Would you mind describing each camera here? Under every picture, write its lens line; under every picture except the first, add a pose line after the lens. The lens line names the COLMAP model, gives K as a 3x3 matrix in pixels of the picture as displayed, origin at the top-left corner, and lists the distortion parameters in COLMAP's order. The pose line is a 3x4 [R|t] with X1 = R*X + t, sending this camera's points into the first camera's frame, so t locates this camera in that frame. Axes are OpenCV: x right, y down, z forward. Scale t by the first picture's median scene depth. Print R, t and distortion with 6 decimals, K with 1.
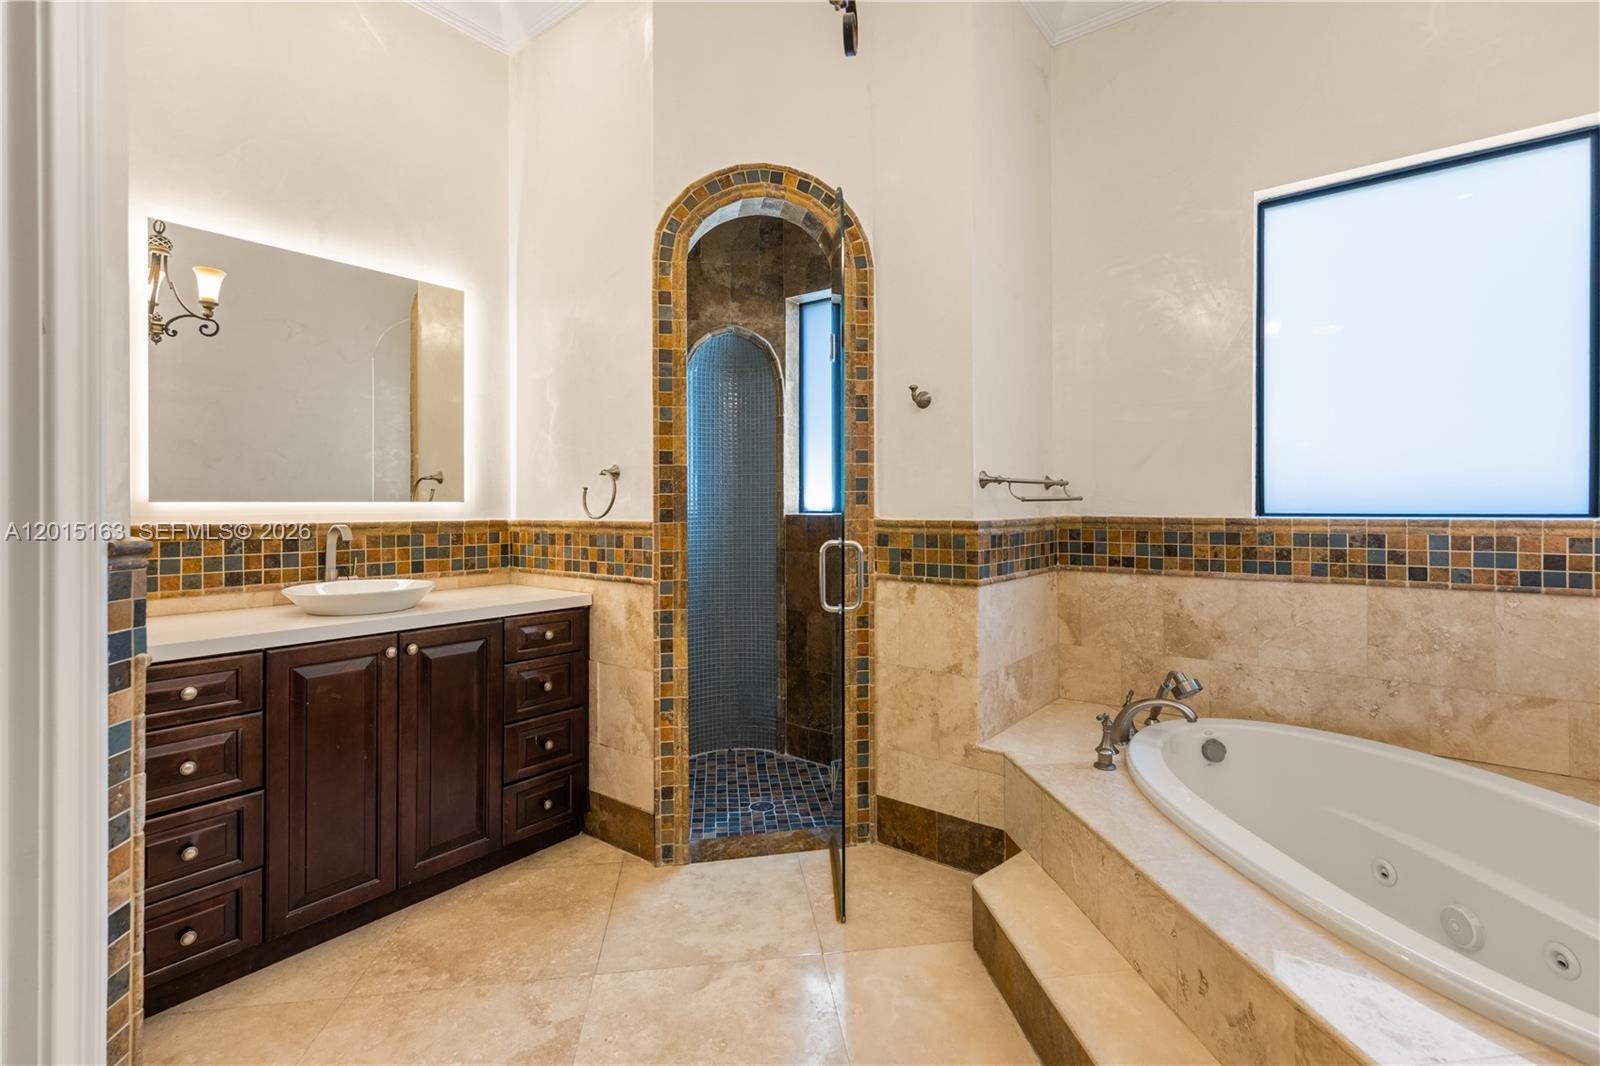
lens RADIAL K [[723.9, 0, 815.8], [0, 723.9, 506.7], [0, 0, 1]] dist [0.005791, 0.000631]
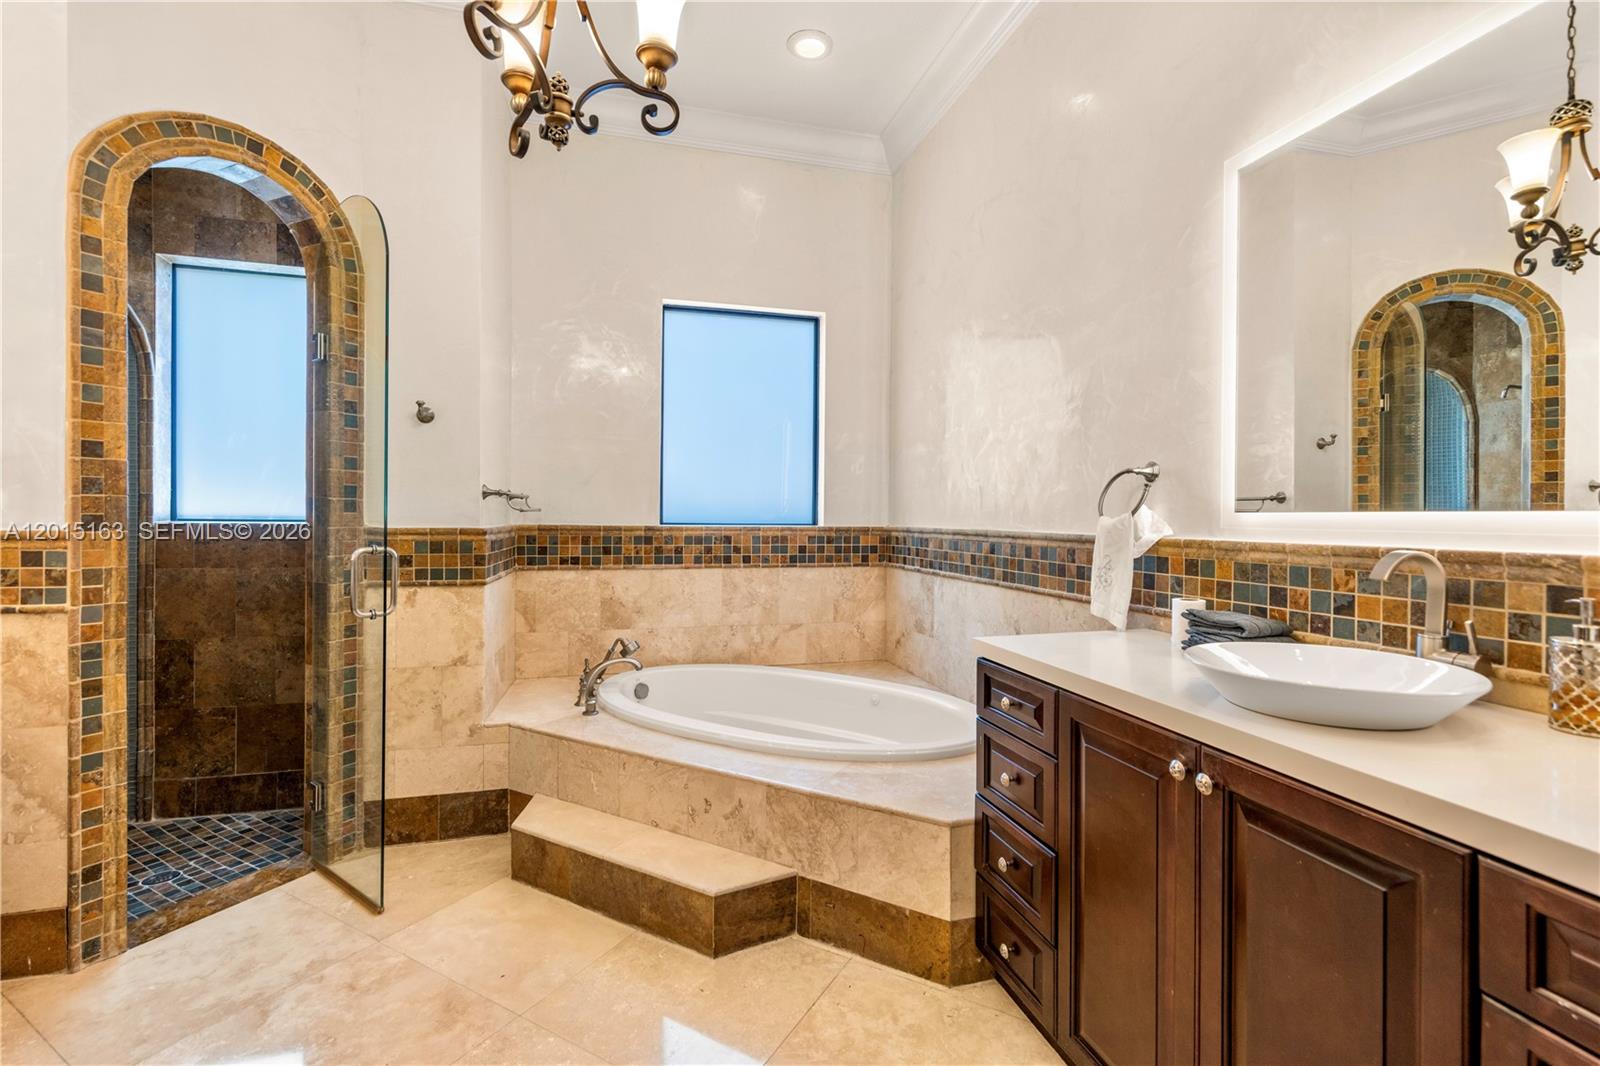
lens RADIAL K [[723.9, 0, 802.5], [0, 723.9, 527.1], [0, 0, 1]] dist [0.005791, 0.000631]
pose [[0.607546, -0.001199, 0.794283, -0.365048], [-0.008930, 0.999925, 0.008341, 0.003678], [-0.794234, -0.012161, 0.607490, -0.093778]]
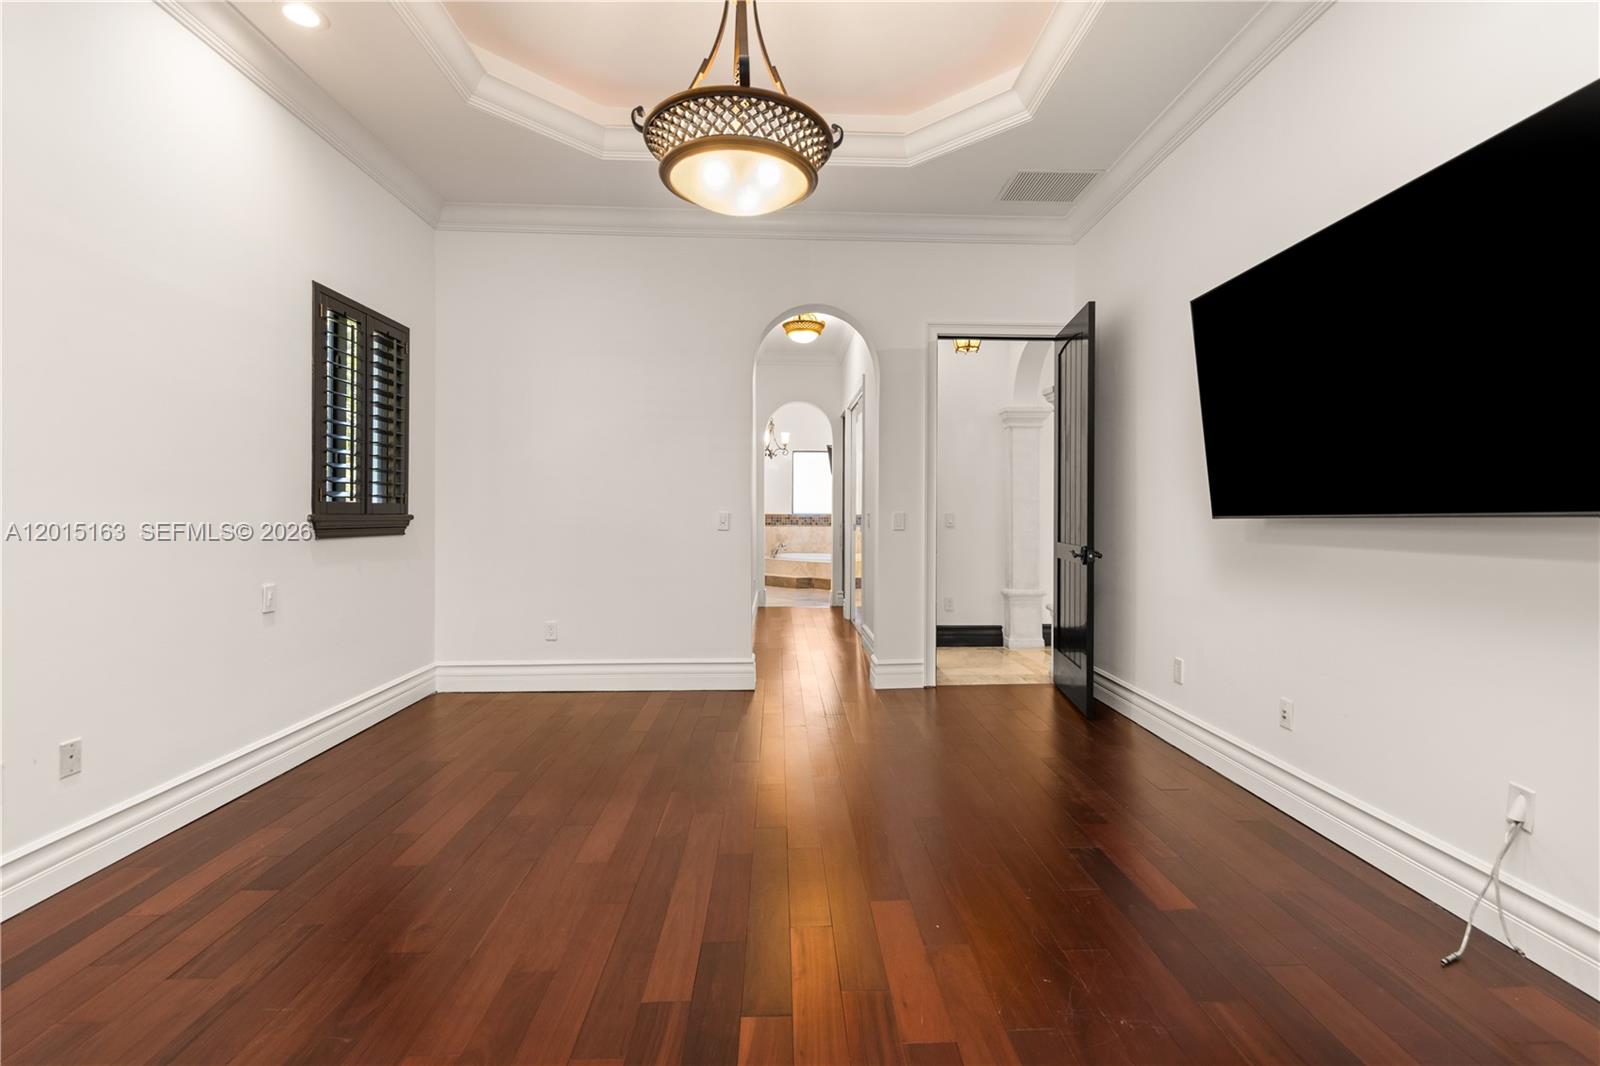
lens RADIAL K [[723.9, 0, 798.7], [0, 723.9, 524.3], [0, 0, 1]] dist [0.005791, 0.000631]
pose [[0.777648, -0.006160, 0.628670, -2.608924], [-0.004450, 0.999873, 0.015301, 0.008577], [-0.628685, -0.014697, 0.777521, -3.046057]]
